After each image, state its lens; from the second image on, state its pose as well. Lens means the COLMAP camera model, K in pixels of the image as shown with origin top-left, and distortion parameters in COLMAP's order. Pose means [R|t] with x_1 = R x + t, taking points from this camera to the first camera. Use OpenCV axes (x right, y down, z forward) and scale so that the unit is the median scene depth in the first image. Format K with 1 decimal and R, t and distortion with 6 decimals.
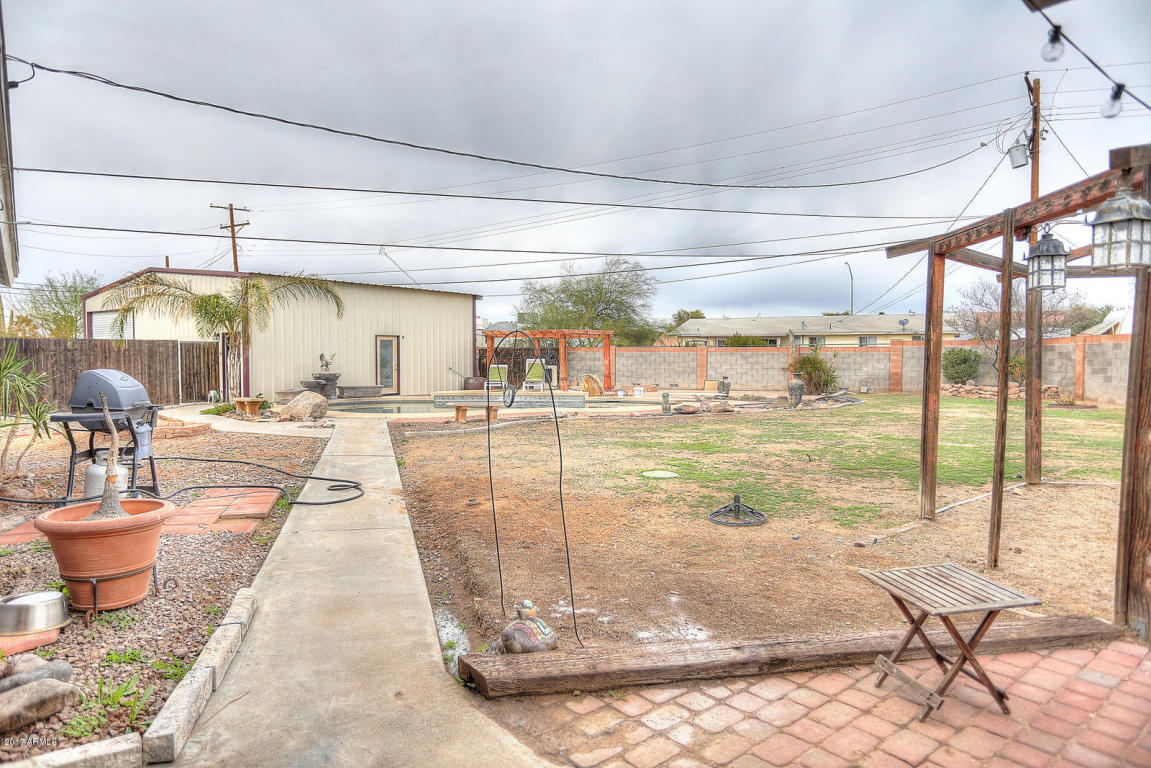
lens RADIAL K [[700.1, 0, 573.3], [0, 700.1, 387.1], [0, 0, 1]] dist [-0.057784, 0.046431]
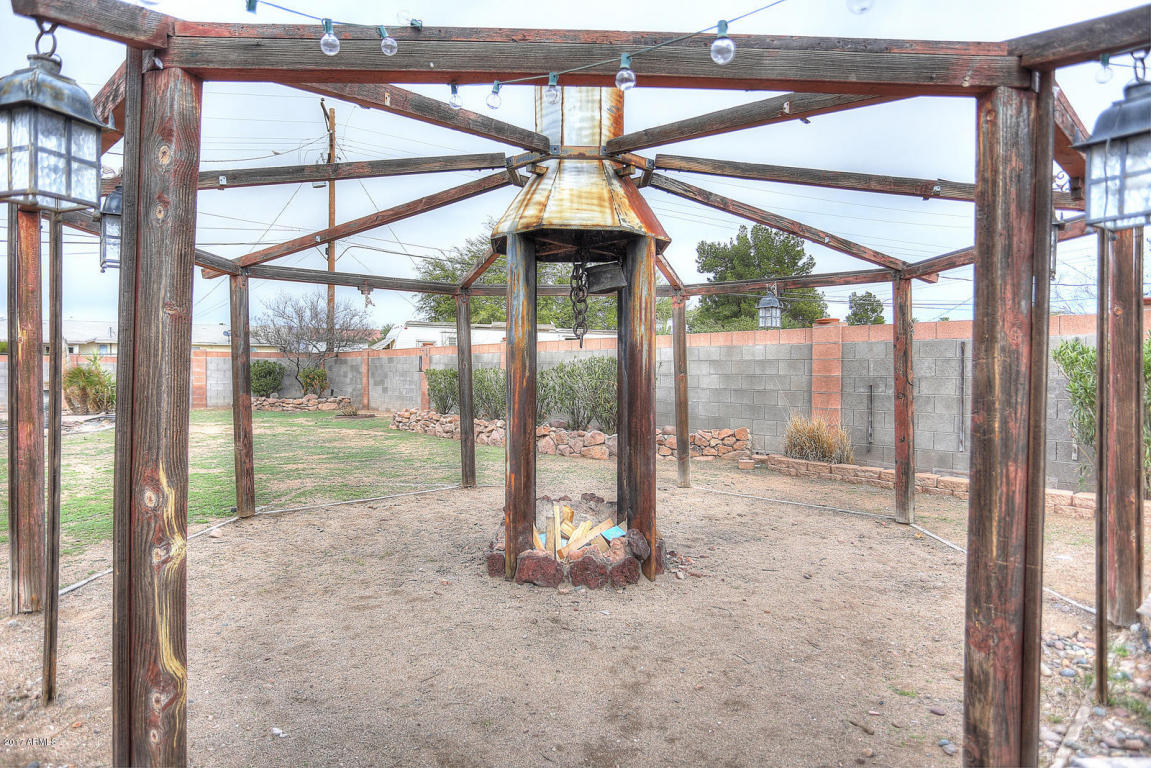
lens RADIAL K [[700.1, 0, 573.3], [0, 700.1, 387.1], [0, 0, 1]] dist [-0.057784, 0.046431]
pose [[0.636792, -0.012791, 0.770929, 0.093627], [0.026642, 0.999630, -0.005422, -0.001839], [-0.770575, 0.023992, 0.636897, 0.048480]]
